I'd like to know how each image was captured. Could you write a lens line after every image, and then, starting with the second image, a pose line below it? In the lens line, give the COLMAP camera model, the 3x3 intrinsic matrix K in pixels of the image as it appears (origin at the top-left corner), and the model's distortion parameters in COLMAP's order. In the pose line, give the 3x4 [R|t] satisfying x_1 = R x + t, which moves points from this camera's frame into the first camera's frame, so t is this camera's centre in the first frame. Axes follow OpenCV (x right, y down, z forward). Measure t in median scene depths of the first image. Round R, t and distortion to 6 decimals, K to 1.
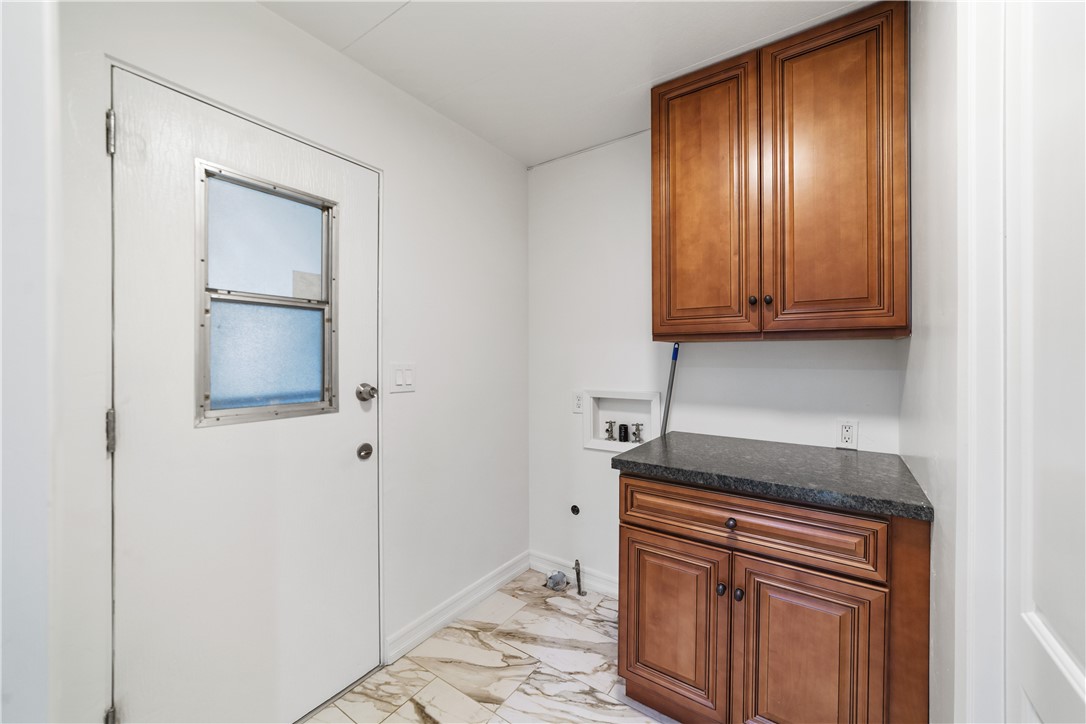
lens RADIAL K [[413.2, 0, 549.3], [0, 413.2, 362.4], [0, 0, 1]] dist [-0.028167, 0.011337]
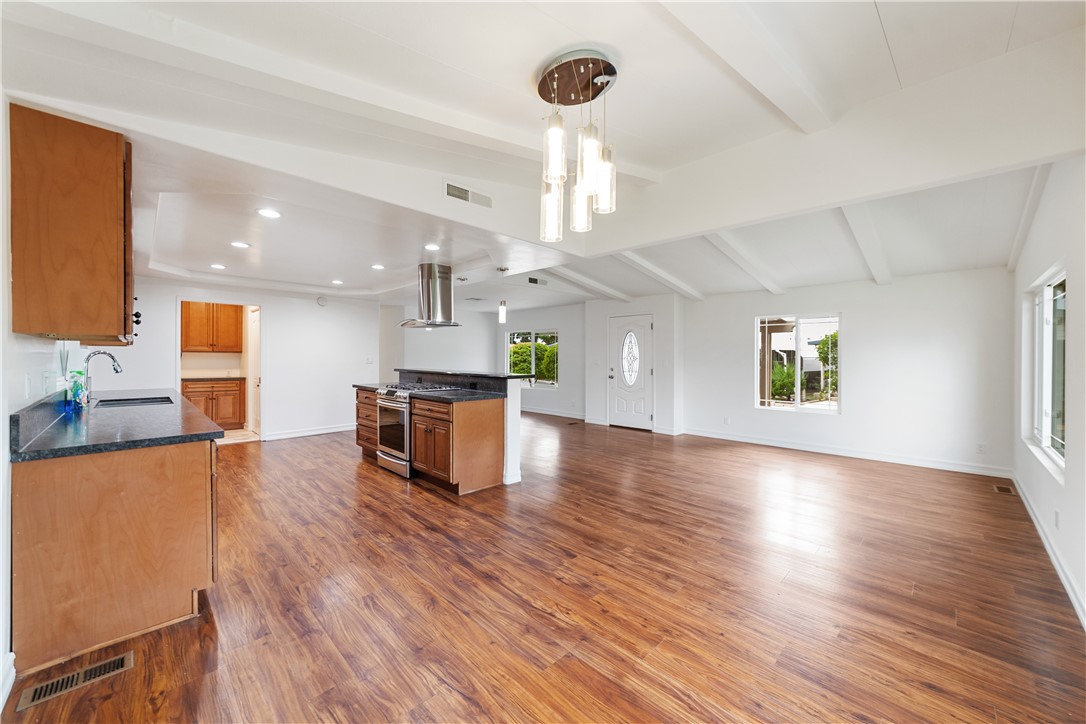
lens RADIAL K [[413.2, 0, 549.3], [0, 413.2, 362.4], [0, 0, 1]] dist [-0.028167, 0.011337]
pose [[0.177858, -0.010689, 0.983998, -3.514225], [-0.000265, 0.999940, 0.010910, 0.002660], [-0.984056, -0.002201, 0.177845, -3.767035]]
